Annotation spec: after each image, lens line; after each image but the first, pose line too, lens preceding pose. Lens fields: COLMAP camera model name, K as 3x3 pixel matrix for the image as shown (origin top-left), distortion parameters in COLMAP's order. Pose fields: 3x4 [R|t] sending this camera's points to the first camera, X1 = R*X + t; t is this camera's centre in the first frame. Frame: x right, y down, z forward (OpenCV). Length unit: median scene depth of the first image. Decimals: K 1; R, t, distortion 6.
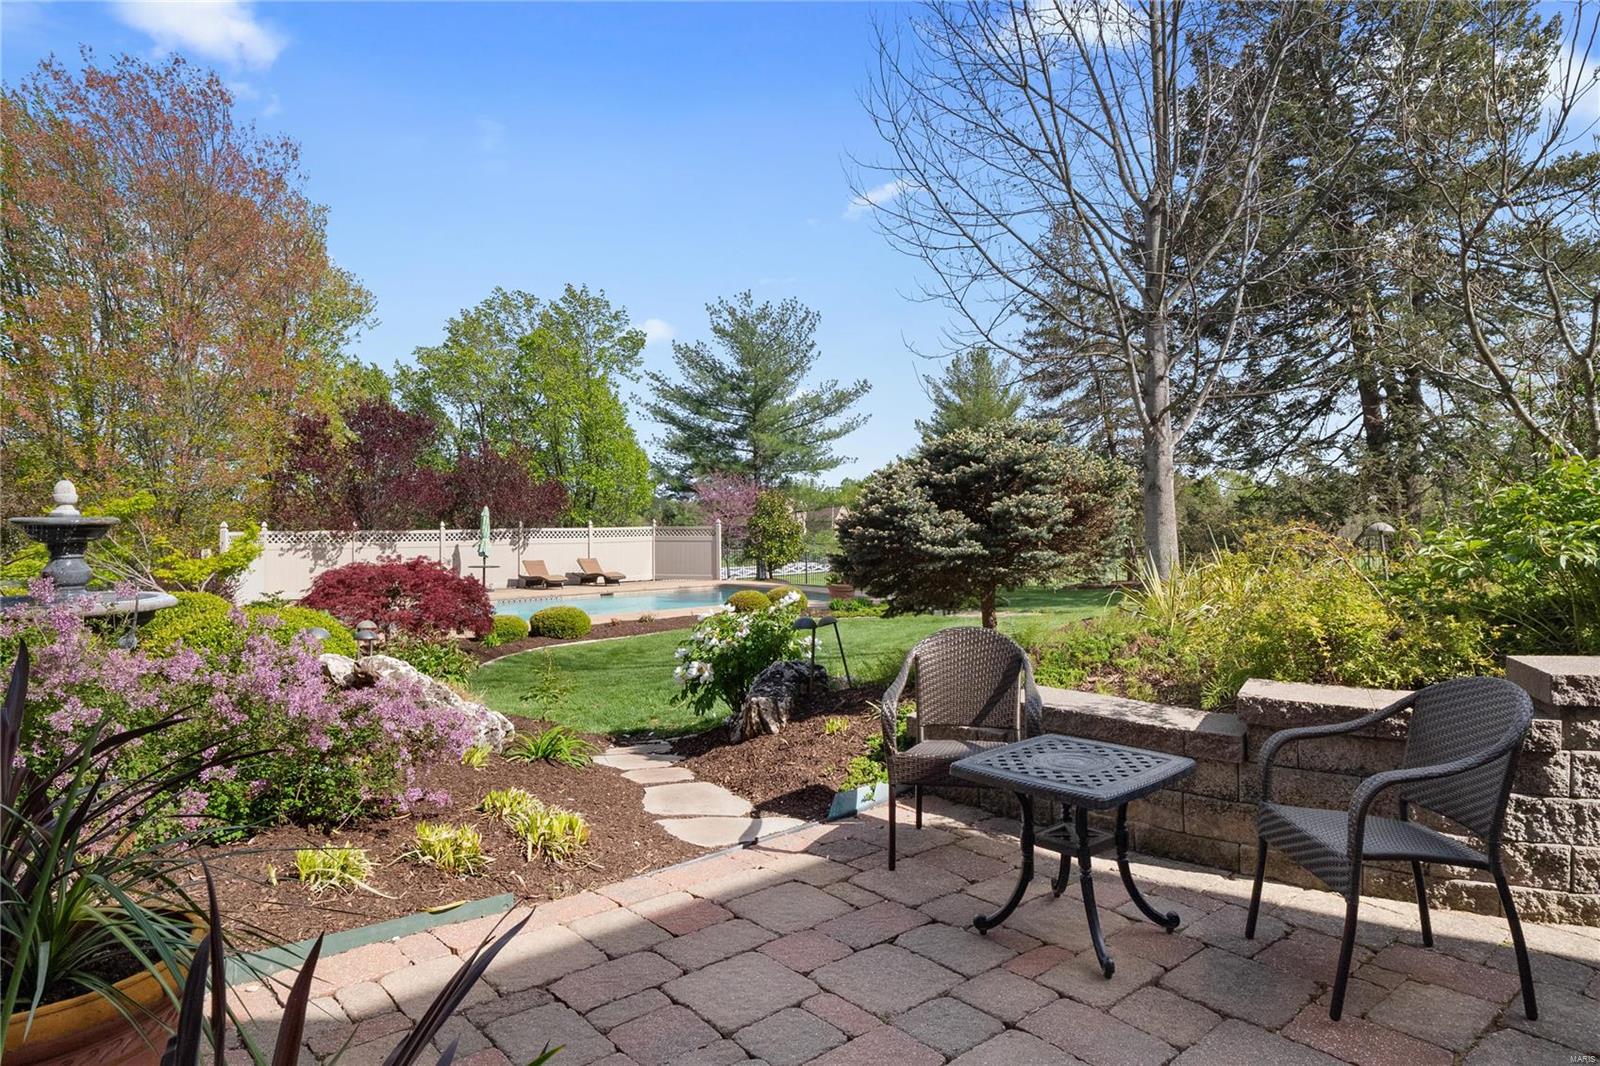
lens RADIAL K [[991.0, 0, 799.7], [0, 991.0, 527.4], [0, 0, 1]] dist [0.002290, 0.001143]
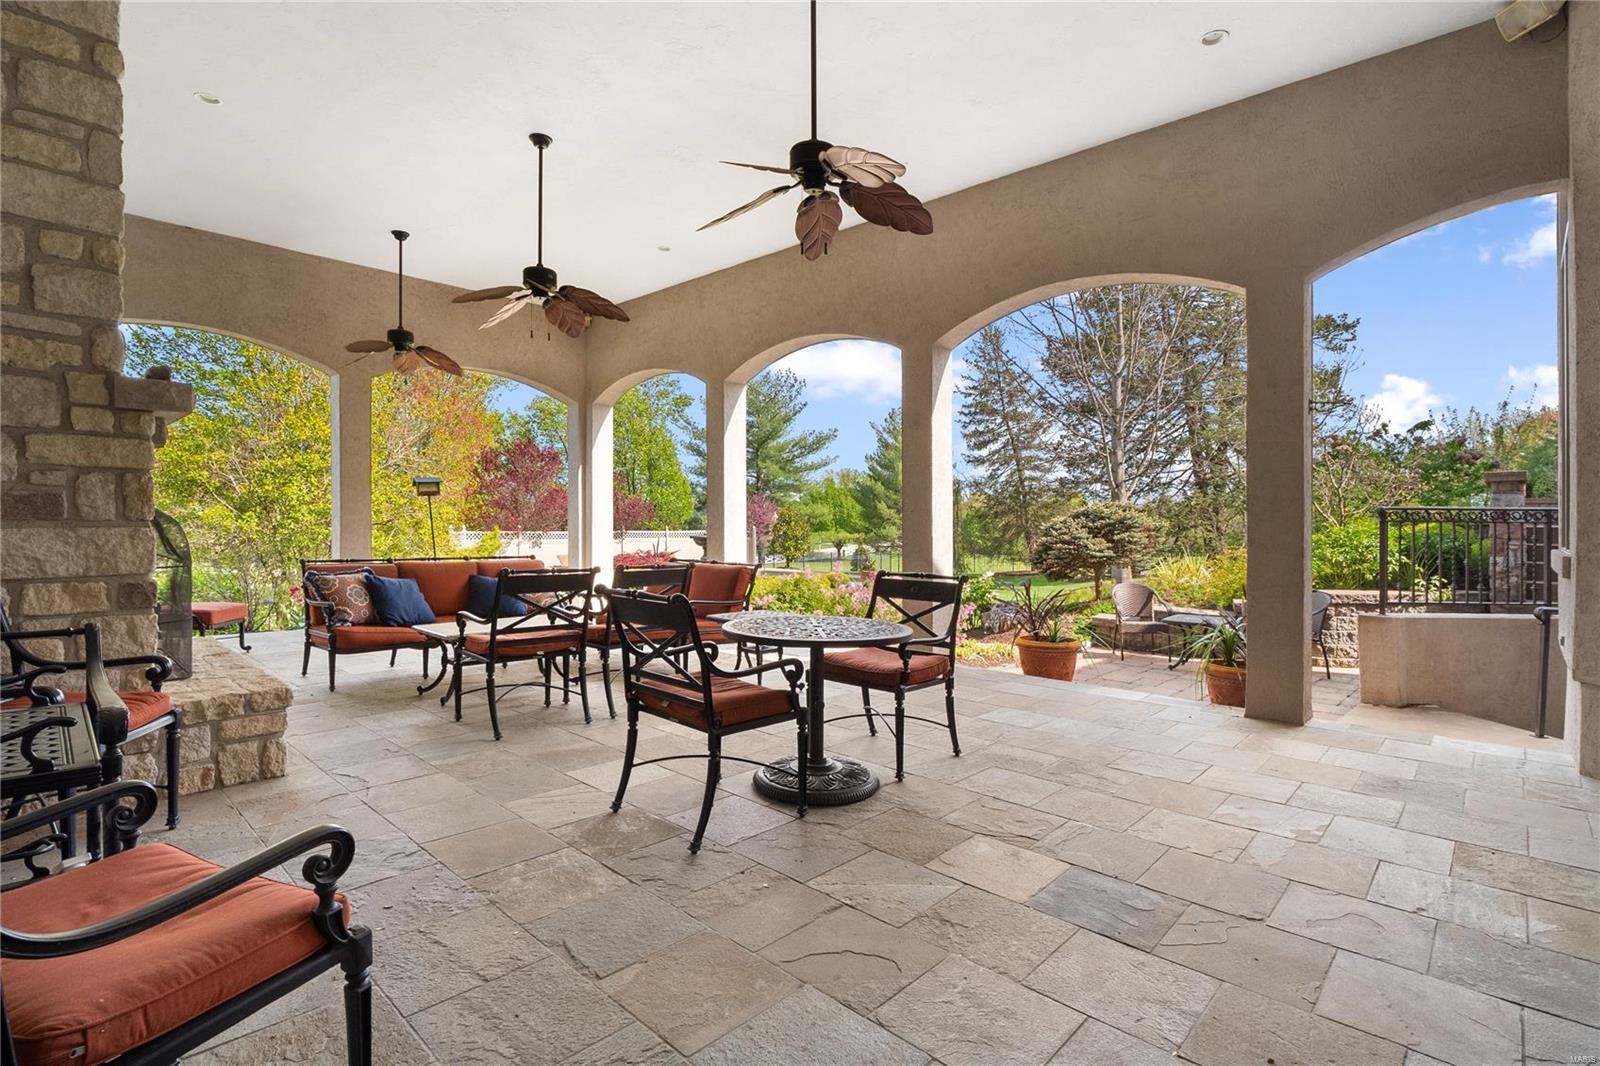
lens RADIAL K [[748.4, 0, 799.9], [0, 748.4, 527.6], [0, 0, 1]] dist [-0.003029, -0.000779]
pose [[0.997240, 0.011576, 0.073331, -0.103735], [-0.011451, 0.999932, -0.002128, -0.004399], [-0.073351, 0.001283, 0.997305, -0.117730]]
